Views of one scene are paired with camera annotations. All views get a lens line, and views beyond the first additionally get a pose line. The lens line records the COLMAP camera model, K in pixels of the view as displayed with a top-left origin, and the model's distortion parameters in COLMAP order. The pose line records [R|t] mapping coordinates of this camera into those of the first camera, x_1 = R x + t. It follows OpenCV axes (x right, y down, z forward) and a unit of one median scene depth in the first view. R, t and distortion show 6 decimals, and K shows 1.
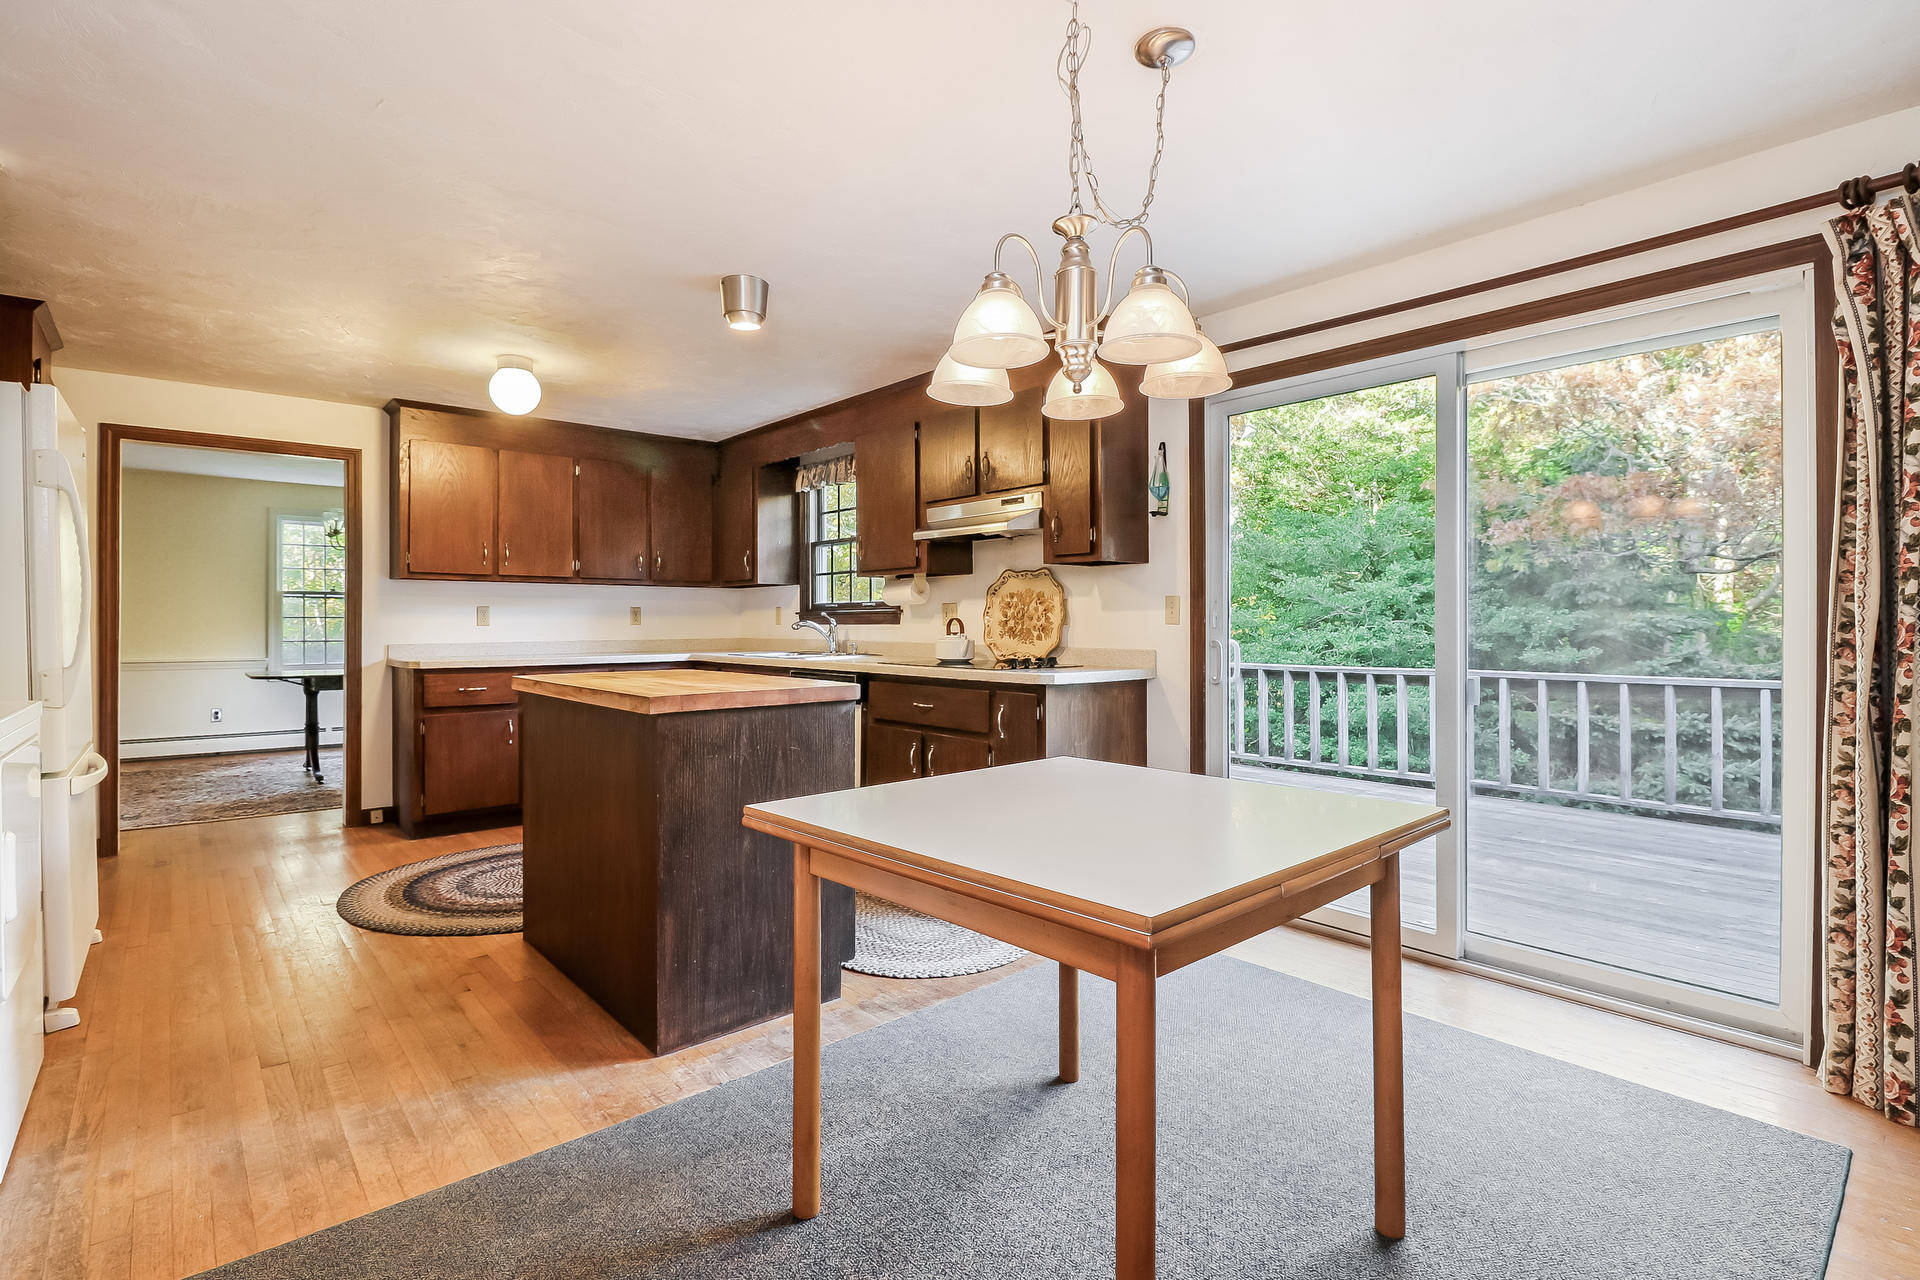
lens RADIAL K [[906.8, 0, 954.4], [0, 906.8, 628.0], [0, 0, 1]] dist [0.001952, -0.014548]
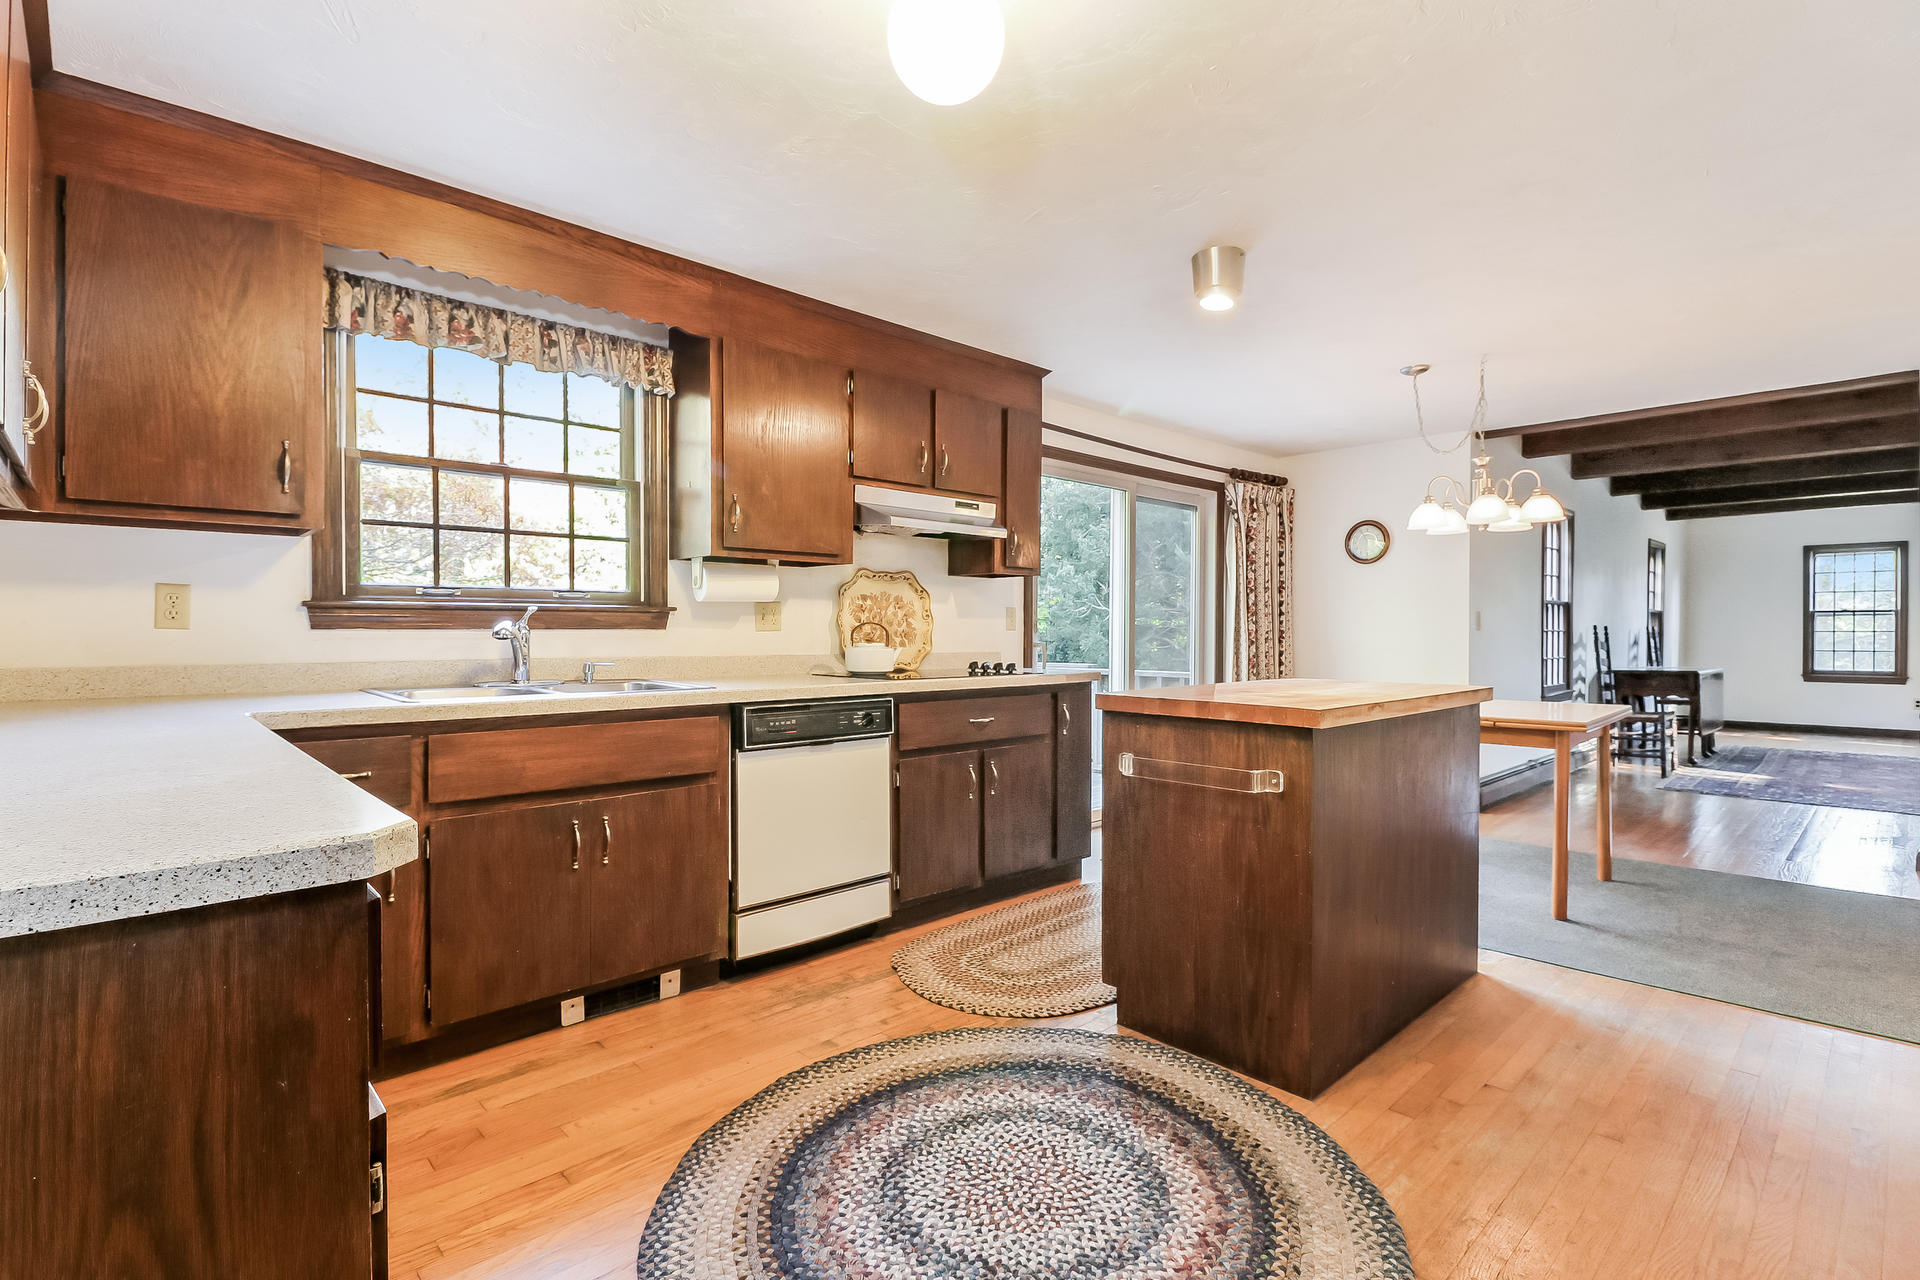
lens RADIAL K [[906.8, 0, 954.4], [0, 906.8, 628.0], [0, 0, 1]] dist [0.001952, -0.014548]
pose [[-0.039431, 0.004328, 0.999213, -0.925799], [0.003131, 0.999986, -0.004208, -0.002190], [-0.999217, 0.002962, -0.039444, 1.054269]]
